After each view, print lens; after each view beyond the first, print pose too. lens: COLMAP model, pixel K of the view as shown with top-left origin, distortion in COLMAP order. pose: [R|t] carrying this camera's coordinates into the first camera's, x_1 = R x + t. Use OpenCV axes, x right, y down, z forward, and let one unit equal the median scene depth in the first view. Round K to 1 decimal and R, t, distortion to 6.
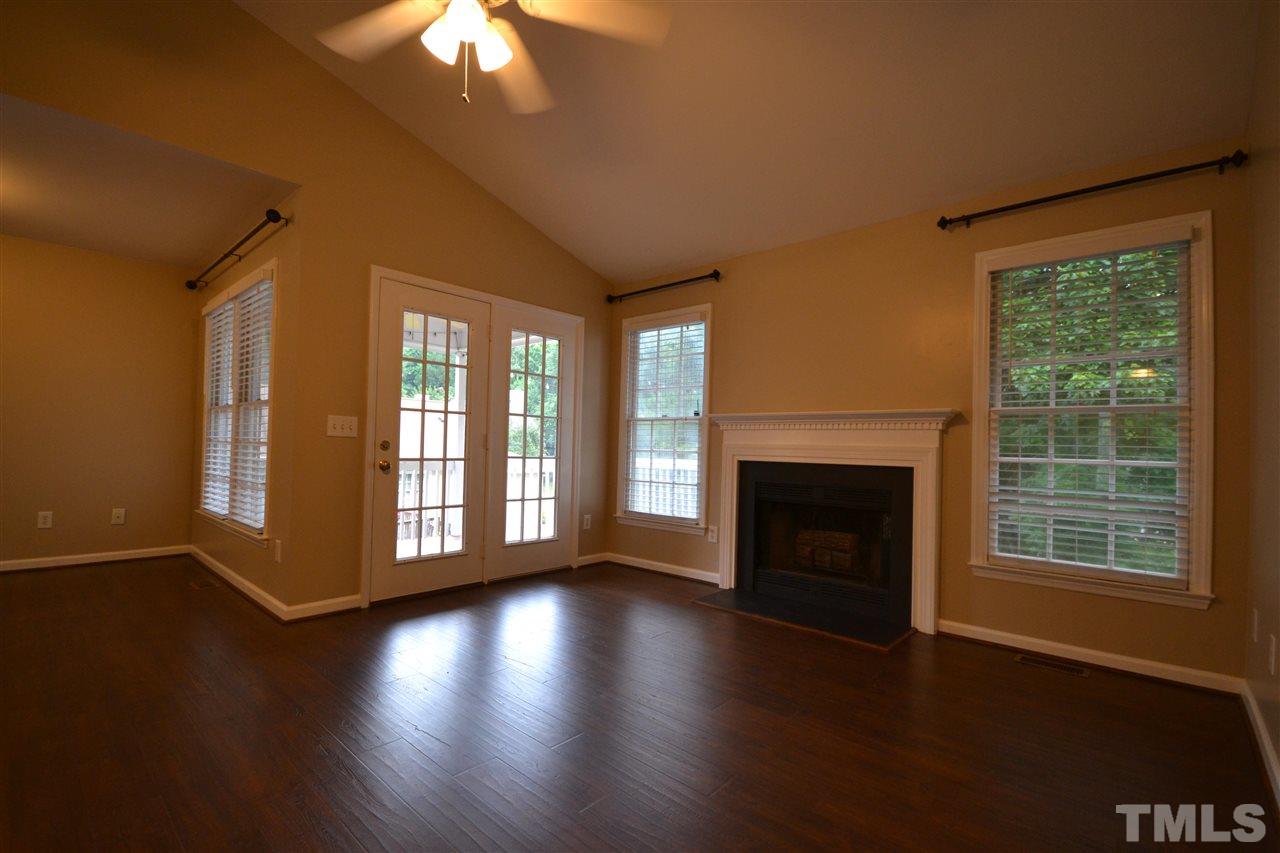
lens RADIAL K [[580.8, 0, 642.3], [0, 580.8, 436.0], [0, 0, 1]] dist [-0.000607, -0.003561]
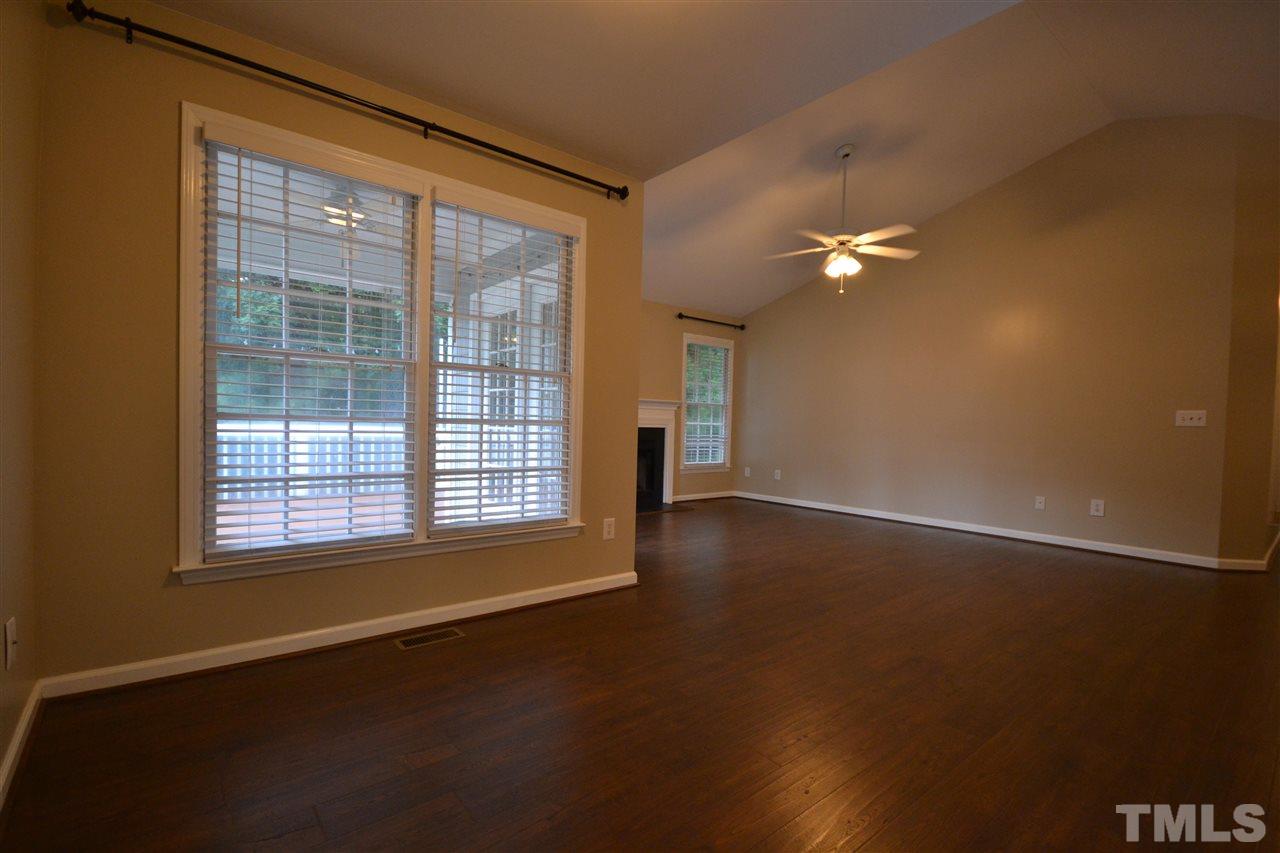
lens RADIAL K [[580.8, 0, 636.8], [0, 580.8, 430.1], [0, 0, 1]] dist [-0.000607, -0.003561]
pose [[0.134061, -0.028608, 0.990560, -1.840170], [-0.037301, 0.998729, 0.033892, -0.004930], [-0.990271, -0.041492, 0.132824, 0.917609]]
